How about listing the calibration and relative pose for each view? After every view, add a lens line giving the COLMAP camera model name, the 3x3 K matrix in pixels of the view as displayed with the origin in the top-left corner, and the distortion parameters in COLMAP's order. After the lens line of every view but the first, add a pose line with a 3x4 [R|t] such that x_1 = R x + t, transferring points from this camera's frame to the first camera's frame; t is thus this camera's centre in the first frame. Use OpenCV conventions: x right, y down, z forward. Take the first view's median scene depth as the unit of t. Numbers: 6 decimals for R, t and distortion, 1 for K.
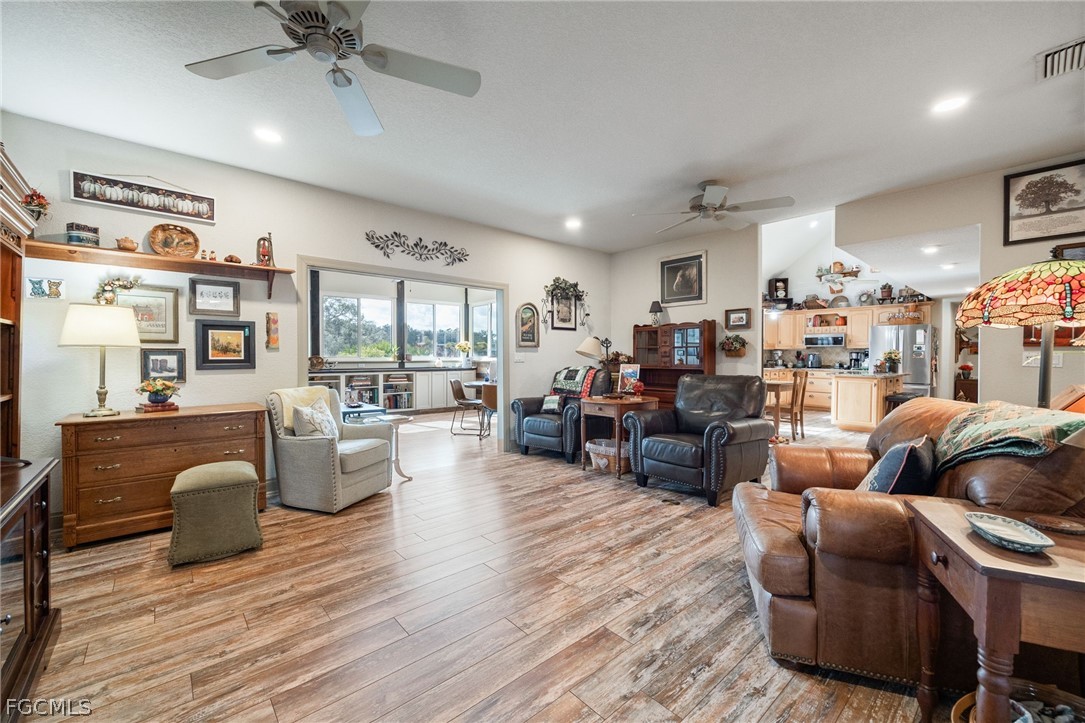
lens RADIAL K [[440.3, 0, 546.7], [0, 440.3, 358.1], [0, 0, 1]] dist [-0.000911, -0.000198]
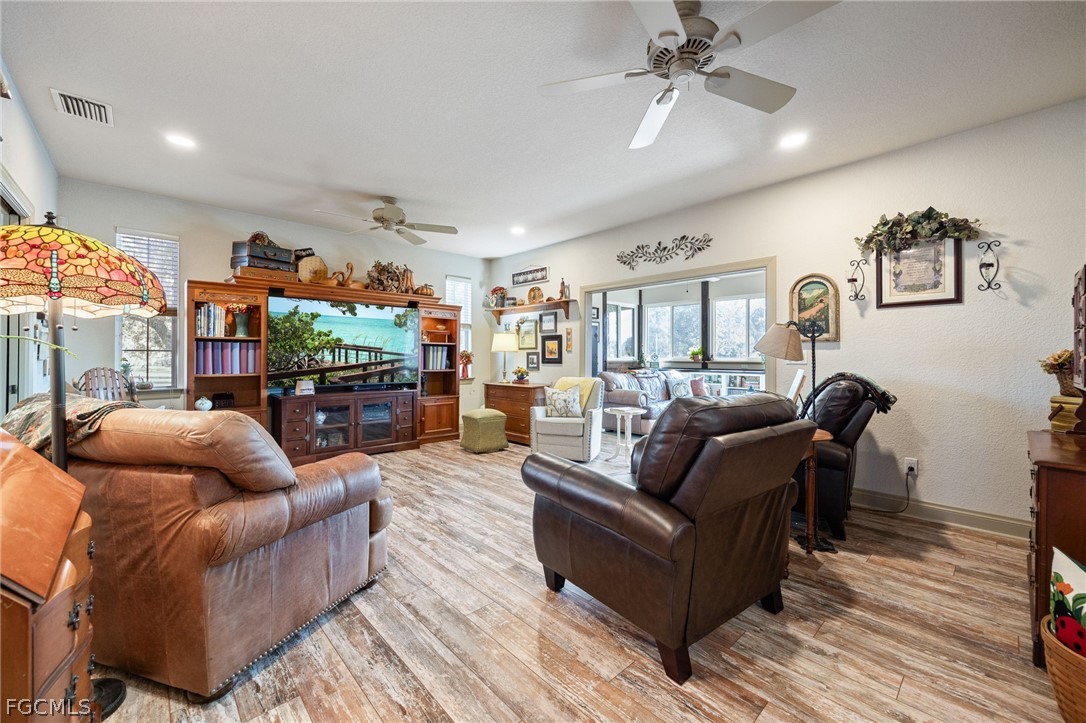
lens RADIAL K [[440.7, 0, 547.2], [0, 440.7, 358.1], [0, 0, 1]] dist [-0.000911, -0.000198]
pose [[0.014189, 0.002023, -0.999897, 1.053501], [-0.005129, 0.999985, 0.001951, 0.000351], [0.999886, 0.005101, 0.014199, 1.021117]]
